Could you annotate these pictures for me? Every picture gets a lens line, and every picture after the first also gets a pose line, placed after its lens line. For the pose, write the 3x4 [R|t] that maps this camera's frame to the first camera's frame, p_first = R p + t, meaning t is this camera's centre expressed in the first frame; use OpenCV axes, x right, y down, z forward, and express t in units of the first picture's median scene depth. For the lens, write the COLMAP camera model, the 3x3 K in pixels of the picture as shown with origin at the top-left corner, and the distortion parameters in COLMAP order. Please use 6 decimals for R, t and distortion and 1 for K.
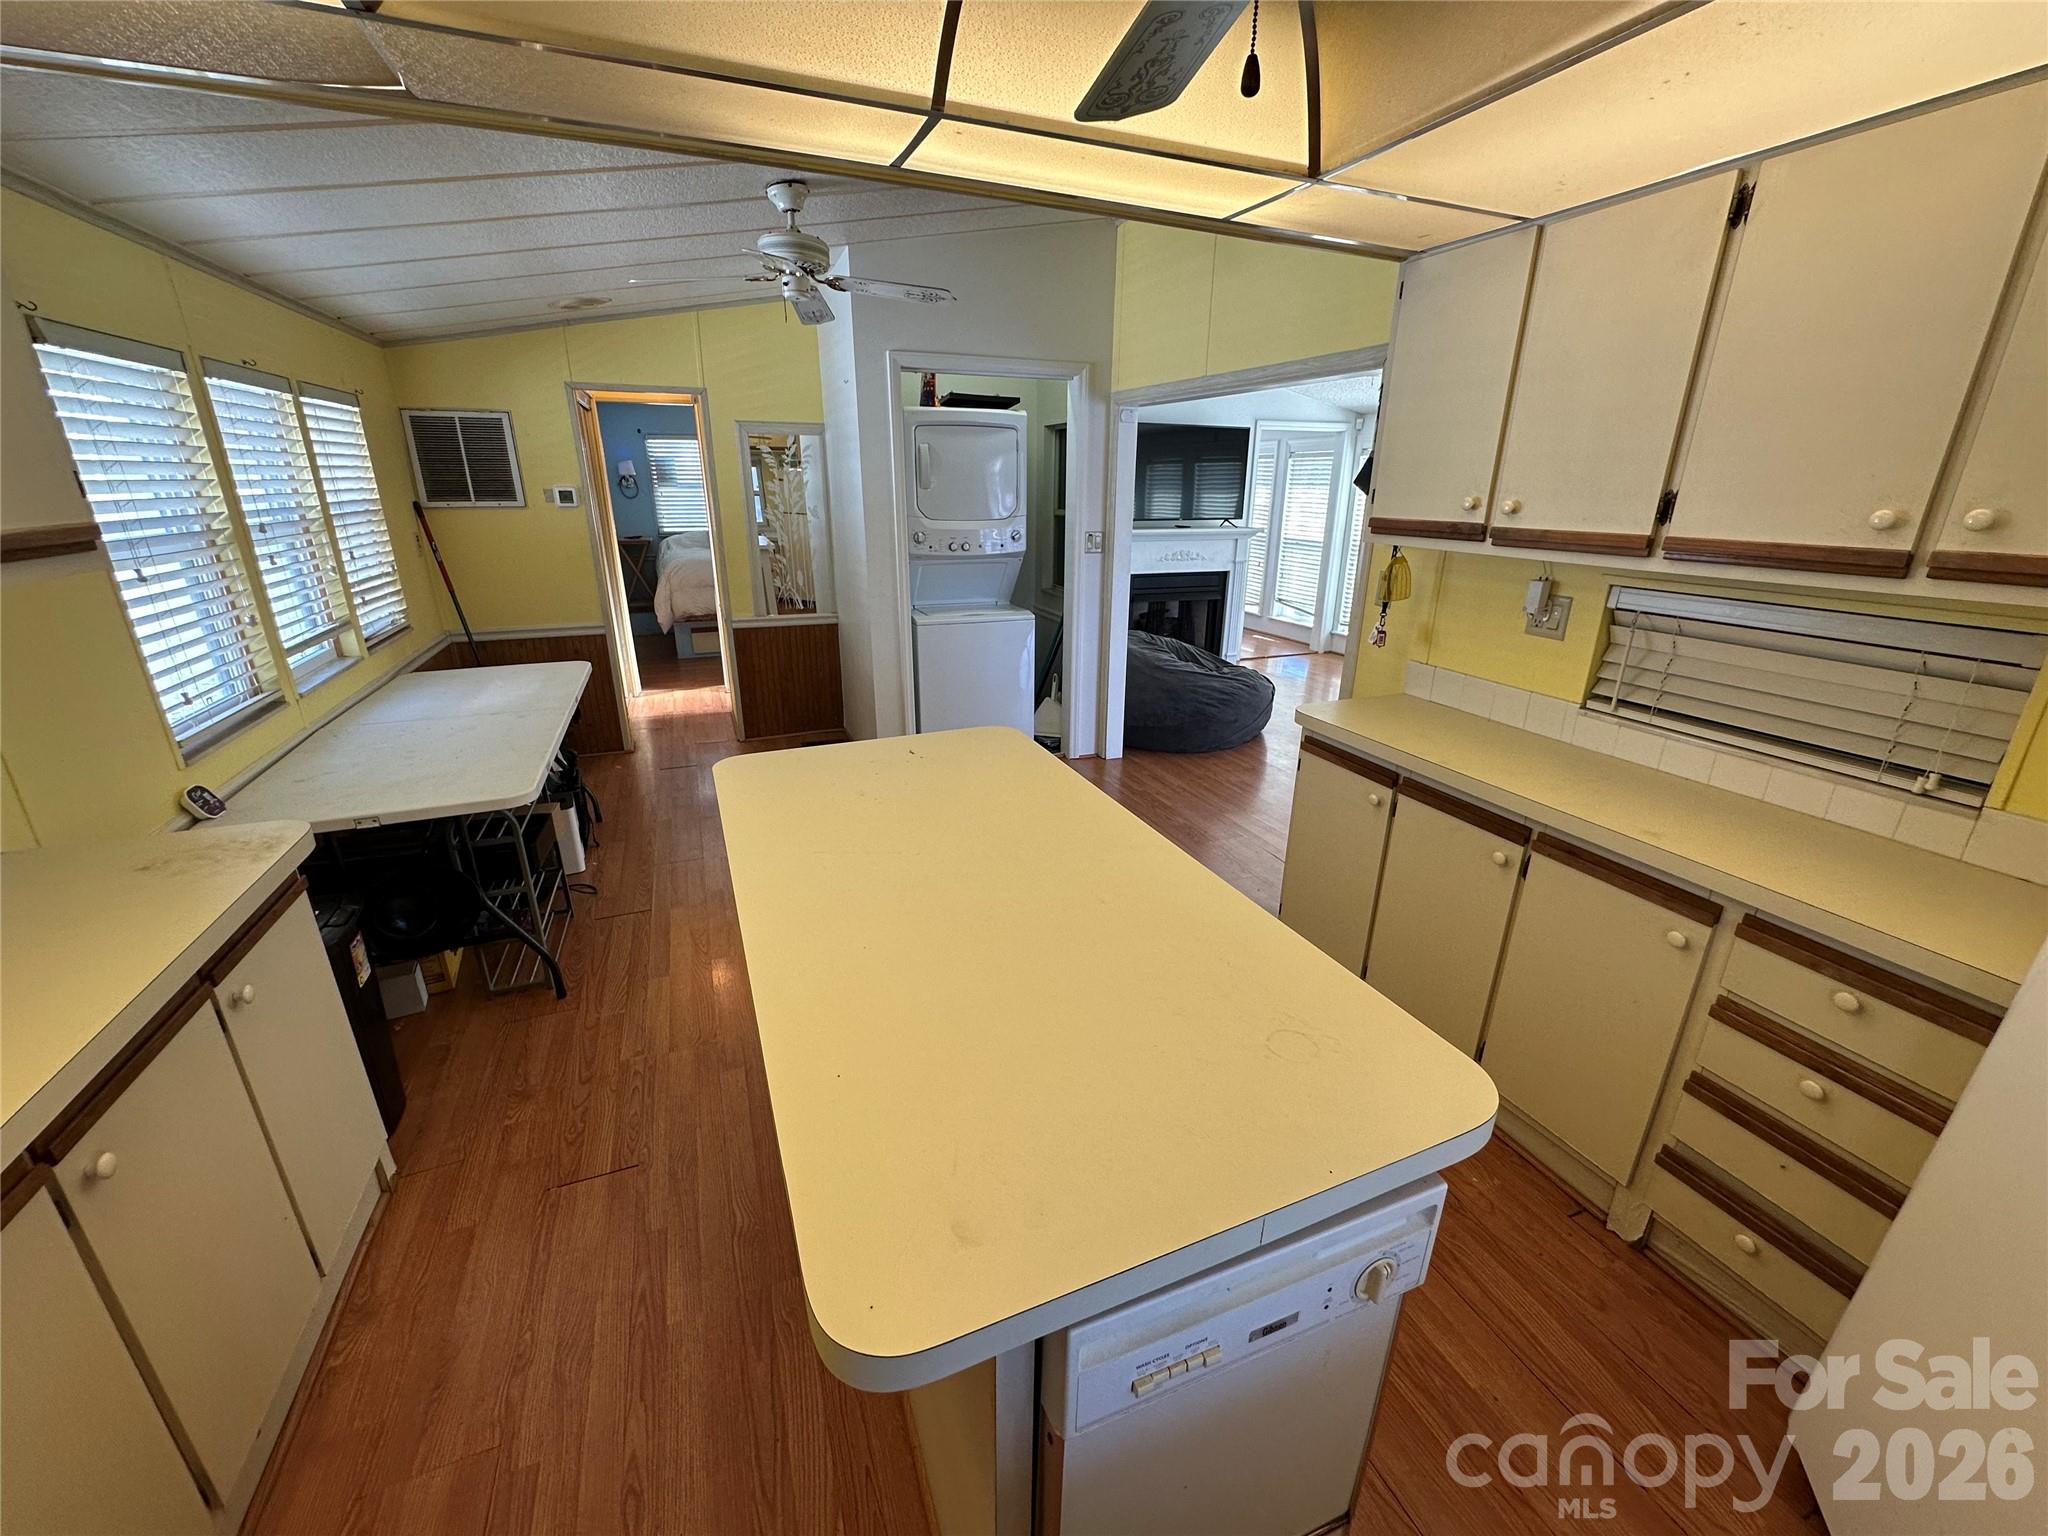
lens RADIAL K [[819.6, 0, 1025.9], [0, 819.6, 763.2], [0, 0, 1]] dist [-0.003875, -0.000037]
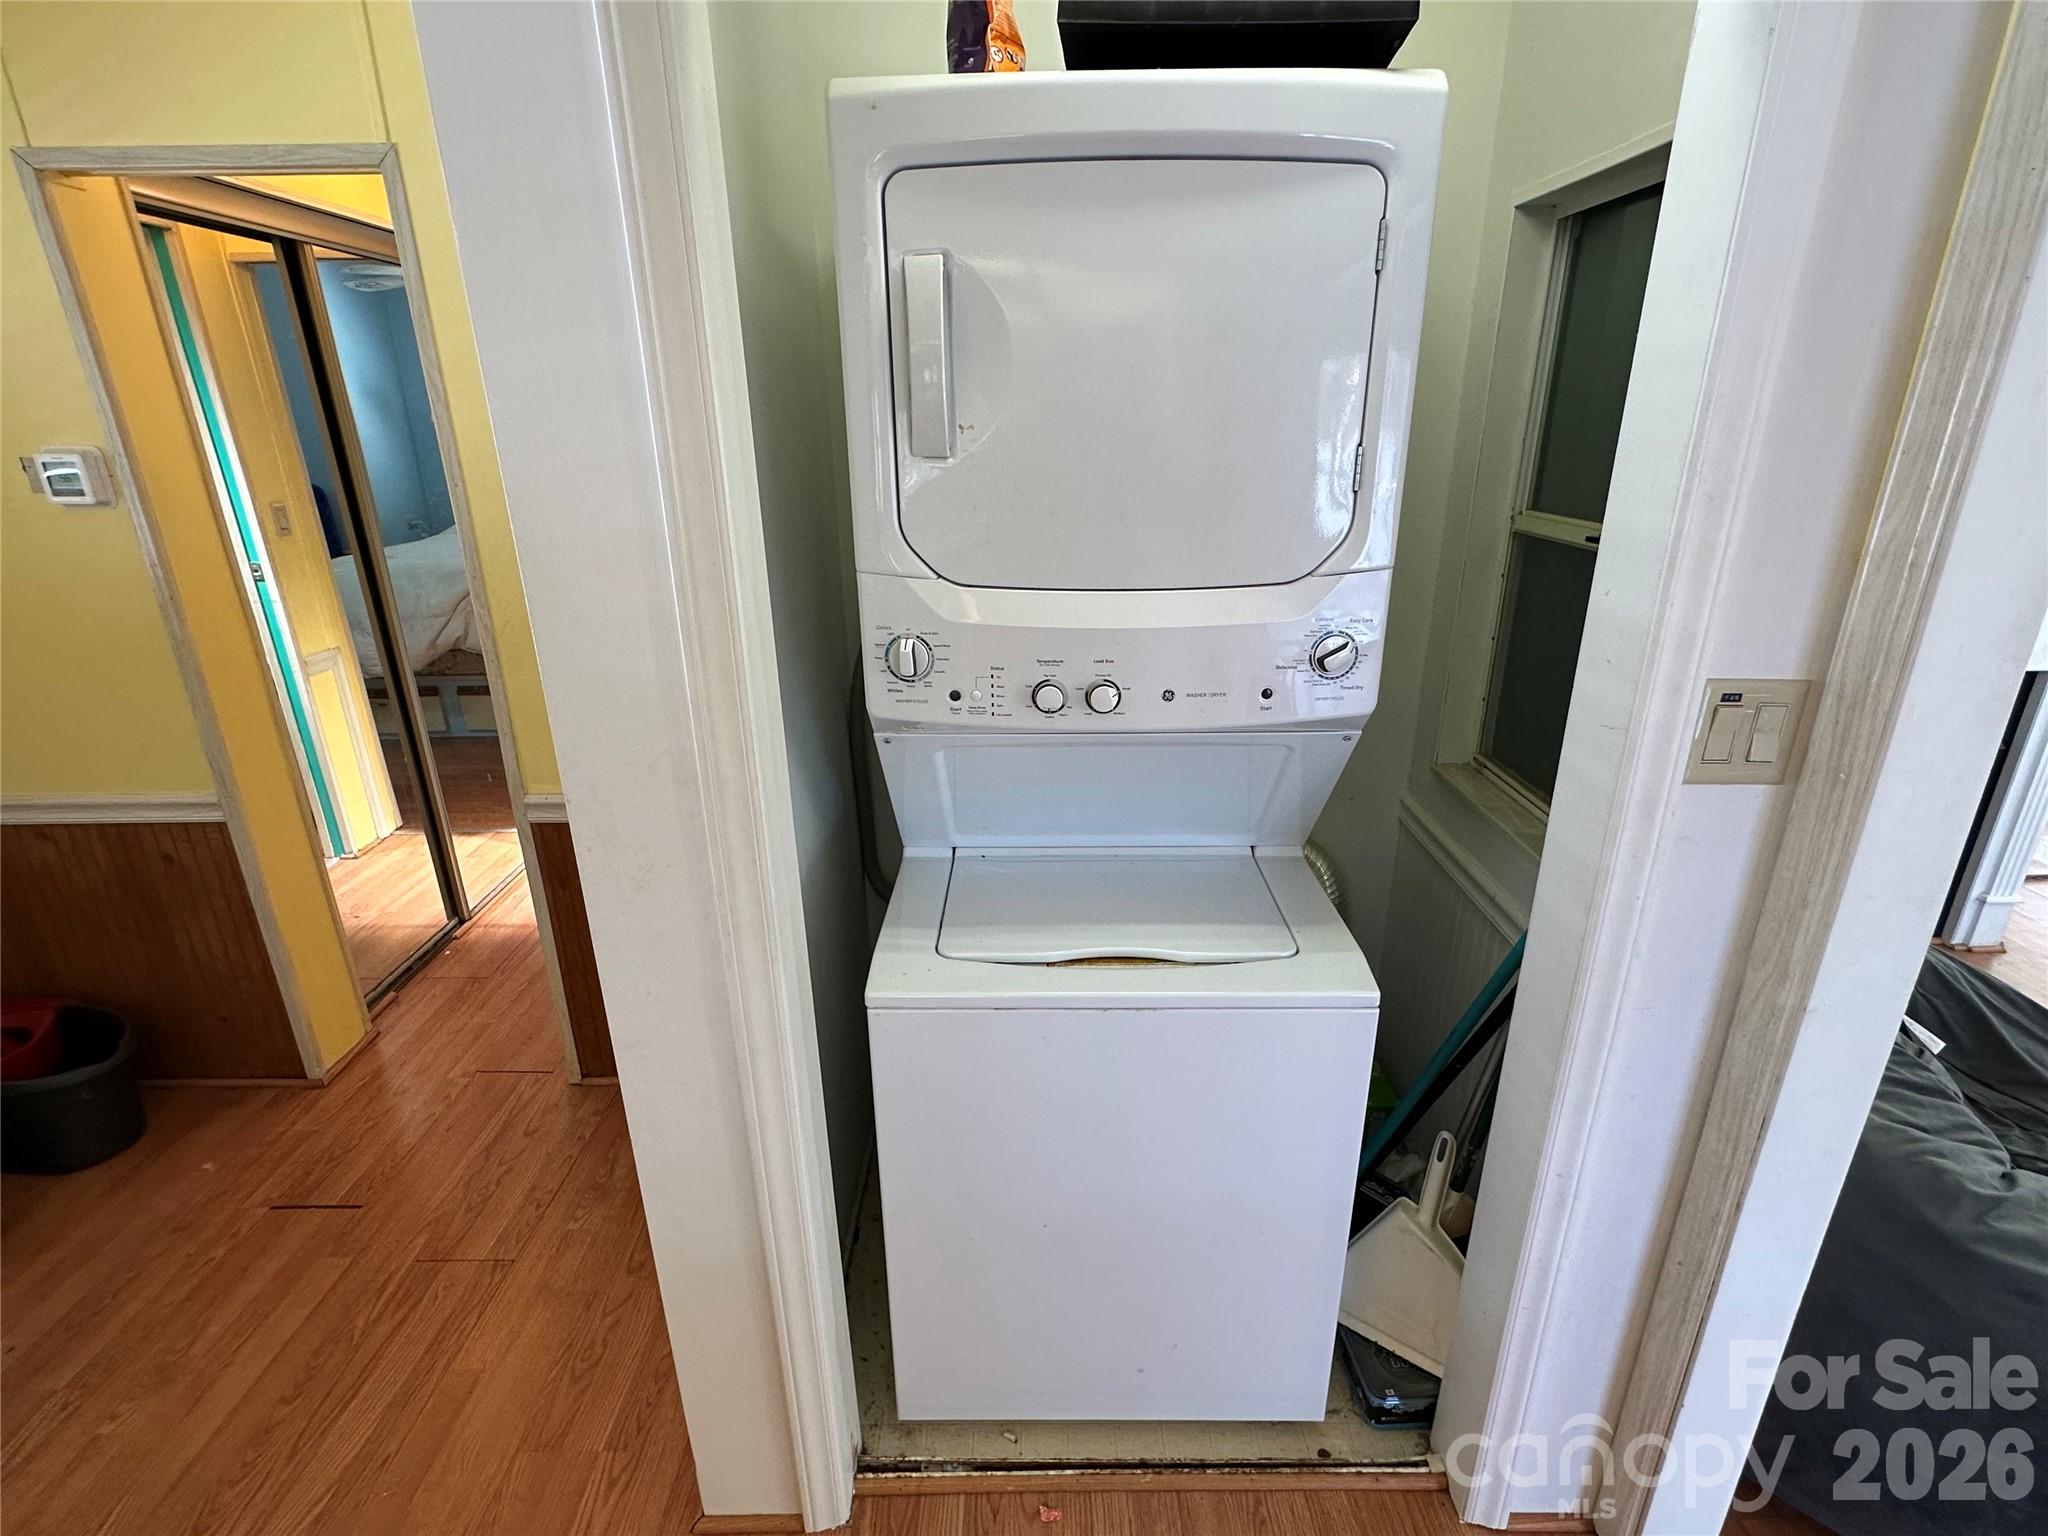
lens RADIAL K [[962.0, 0, 1021.2], [0, 962.0, 766.3], [0, 0, 1]] dist [0.000541, 0.000134]
pose [[0.925542, 0.114438, -0.360938, 0.008490], [-0.106435, 0.993430, 0.042046, -0.272480], [0.363379, -0.000499, 0.931641, 0.785457]]
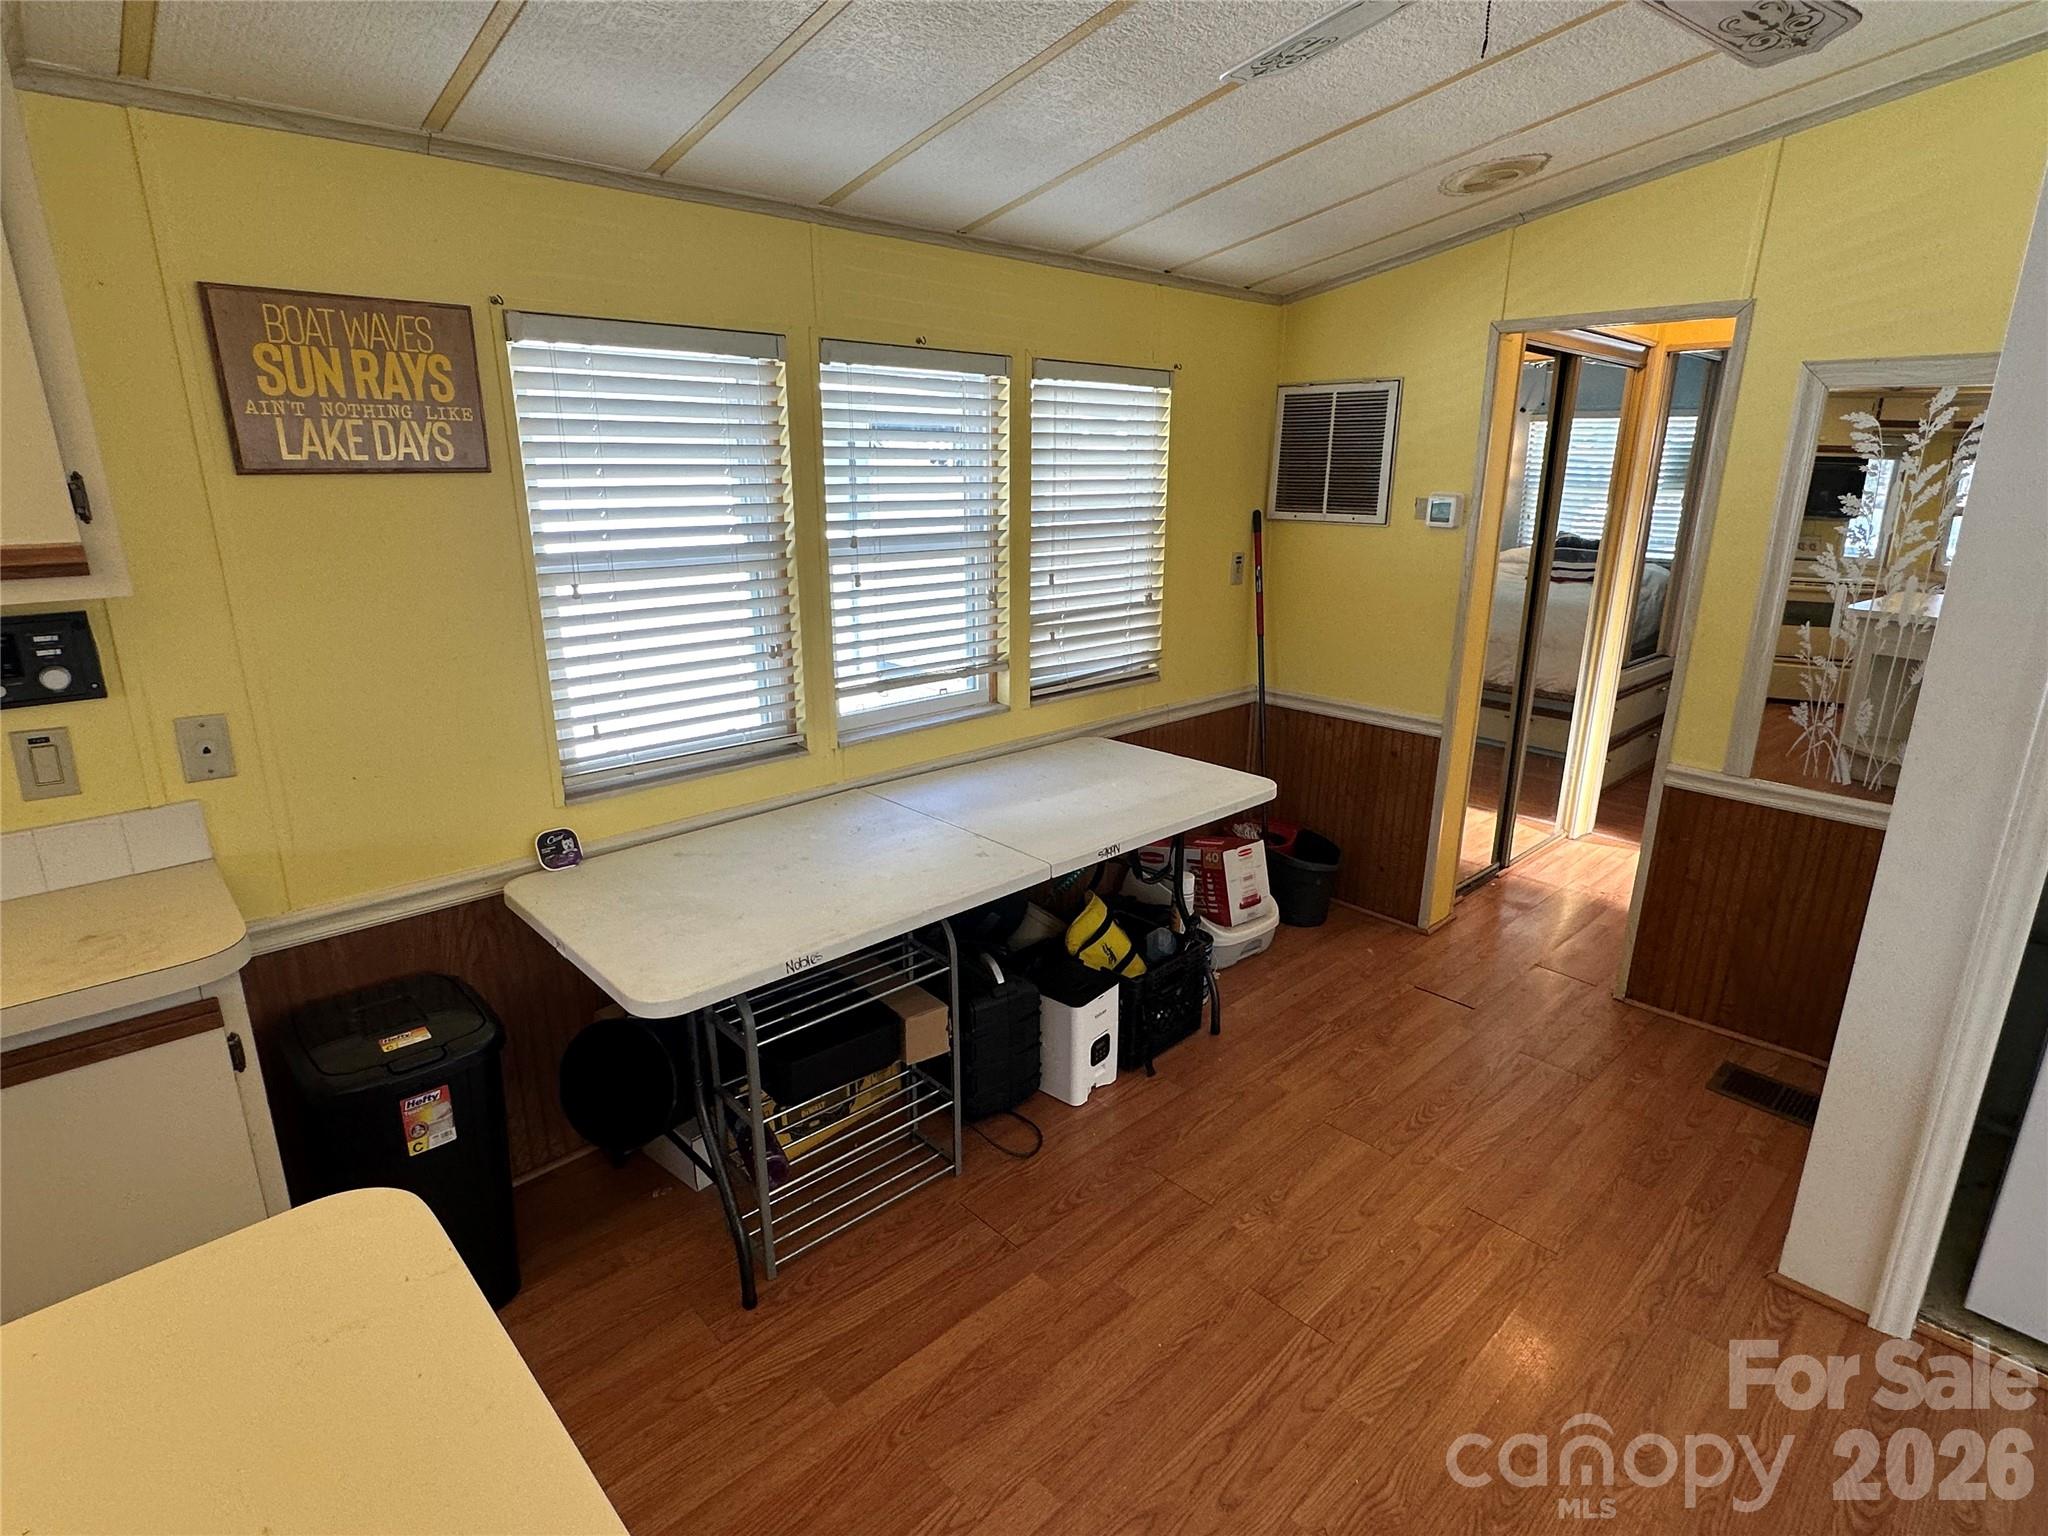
lens RADIAL K [[1044.4, 0, 1030.7], [0, 1044.4, 763.8], [0, 0, 1]] dist [-0.002213, 0.000749]
pose [[0.363022, 0.254203, -0.896435, 0.072630], [-0.308919, 0.940489, 0.141595, -0.172463], [0.879081, 0.225524, 0.419946, 0.468902]]
